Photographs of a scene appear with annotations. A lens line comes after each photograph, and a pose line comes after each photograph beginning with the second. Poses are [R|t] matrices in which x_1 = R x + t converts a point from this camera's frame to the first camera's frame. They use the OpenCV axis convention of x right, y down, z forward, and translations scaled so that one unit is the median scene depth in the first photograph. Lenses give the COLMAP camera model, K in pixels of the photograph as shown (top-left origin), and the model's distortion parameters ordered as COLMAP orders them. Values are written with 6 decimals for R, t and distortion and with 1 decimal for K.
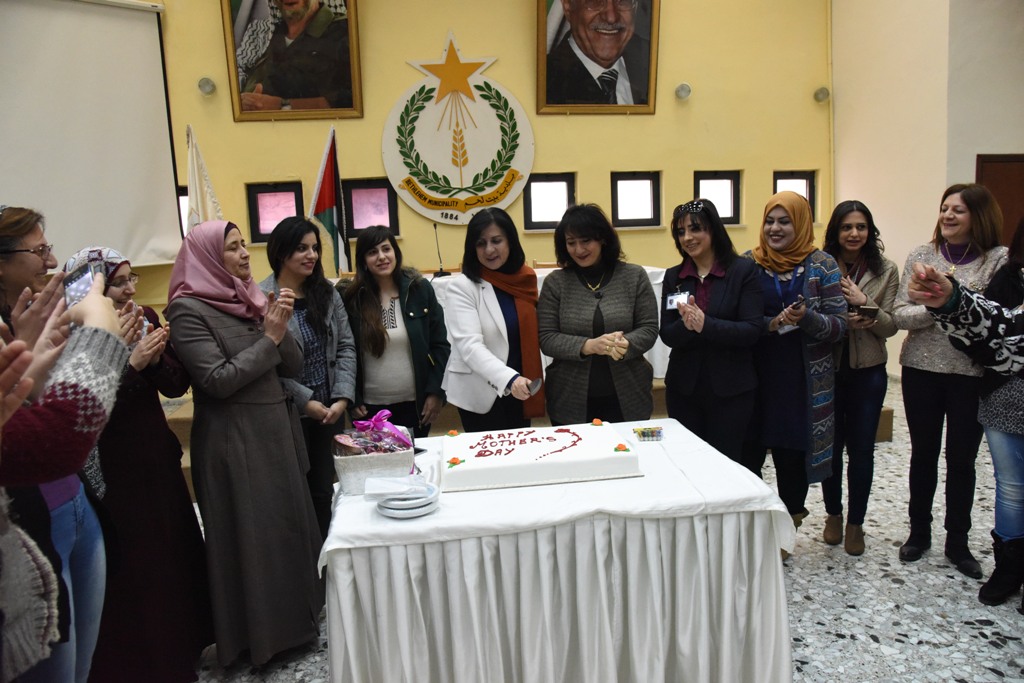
lens RADIAL K [[695.9, 0, 515.0], [0, 695.9, 337.9], [0, 0, 1]] dist [-0.113513, 0.058864]
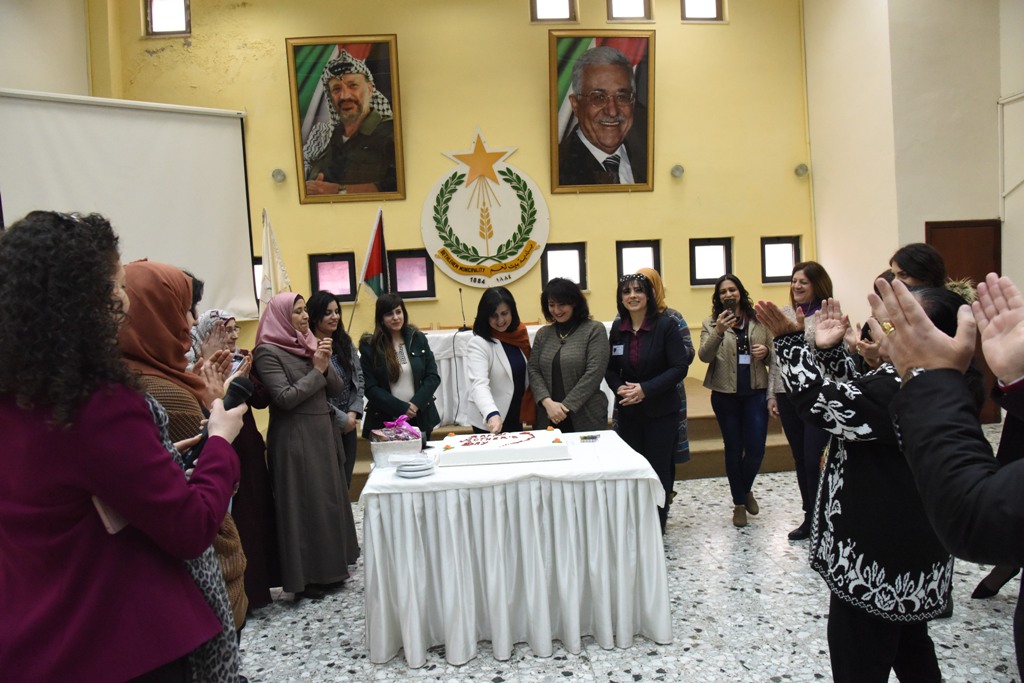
lens RADIAL K [[695.9, 0, 515.3], [0, 695.9, 339.1], [0, 0, 1]] dist [-0.113513, 0.058864]
pose [[0.997545, -0.003830, -0.069927, 0.055399], [-0.001731, 0.996850, -0.079293, 0.018837], [0.070010, 0.079220, 0.994396, -0.175956]]
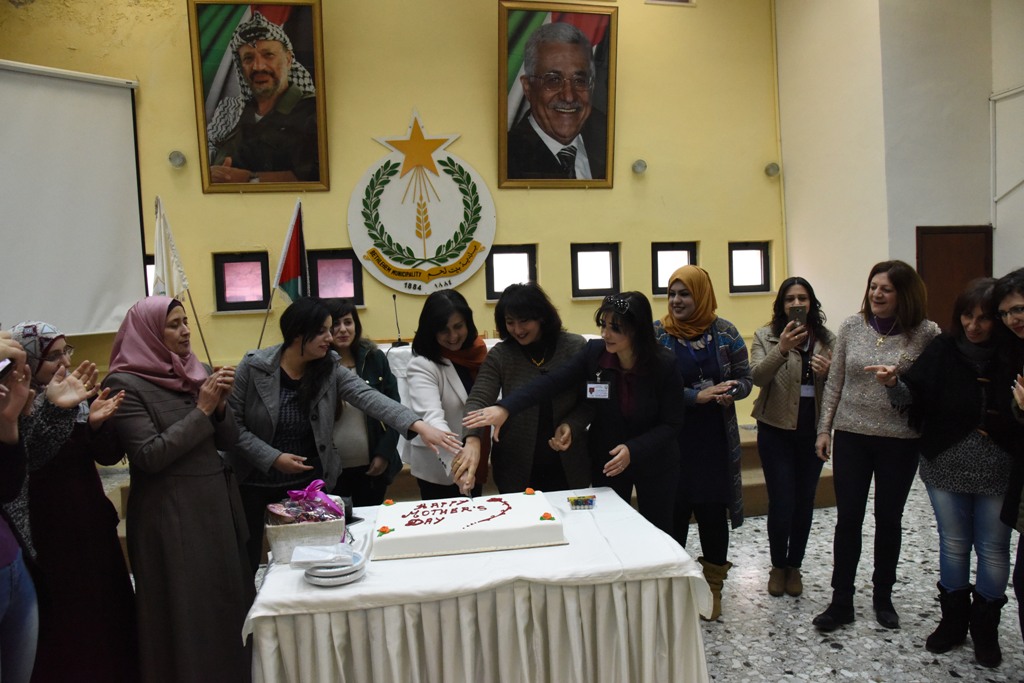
lens RADIAL K [[695.9, 0, 514.6], [0, 695.9, 339.3], [0, 0, 1]] dist [-0.113513, 0.058864]
pose [[0.999467, 0.000015, 0.032650, 0.023352], [0.002999, 0.995731, -0.092253, -0.003198], [-0.032512, 0.092302, 0.995200, -0.016461]]
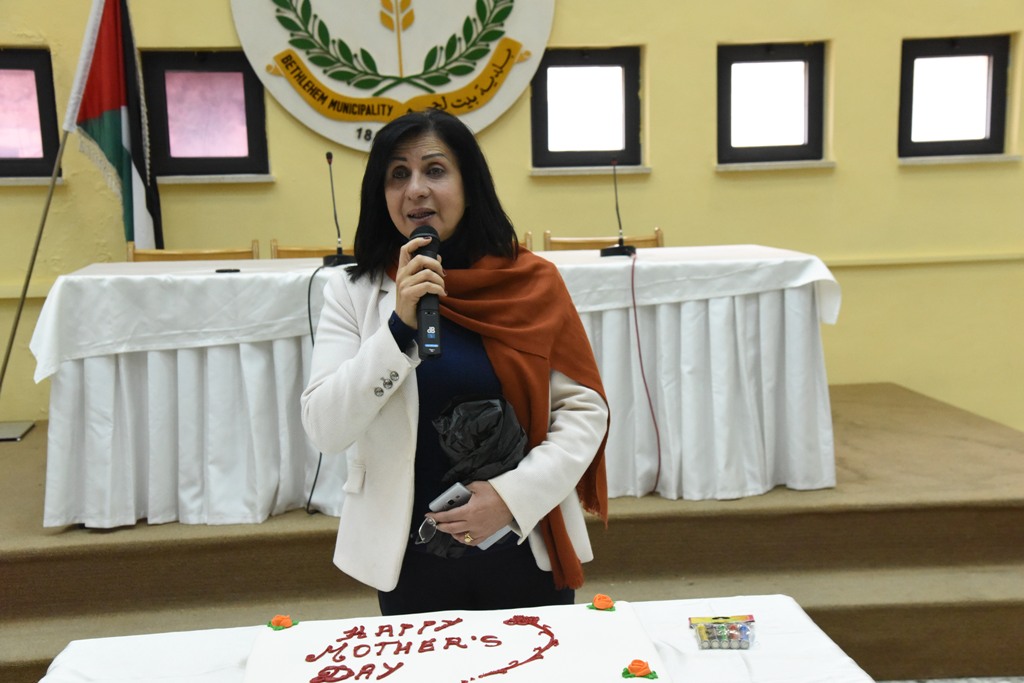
lens RADIAL K [[1422.4, 0, 514.3], [0, 1422.4, 333.1], [0, 0, 1]] dist [0.265894, 0.000000]
pose [[0.999549, 0.017810, -0.024165, 0.030020], [-0.018638, 0.999231, -0.034506, -0.007816], [0.023532, 0.034941, 0.999112, 0.019652]]
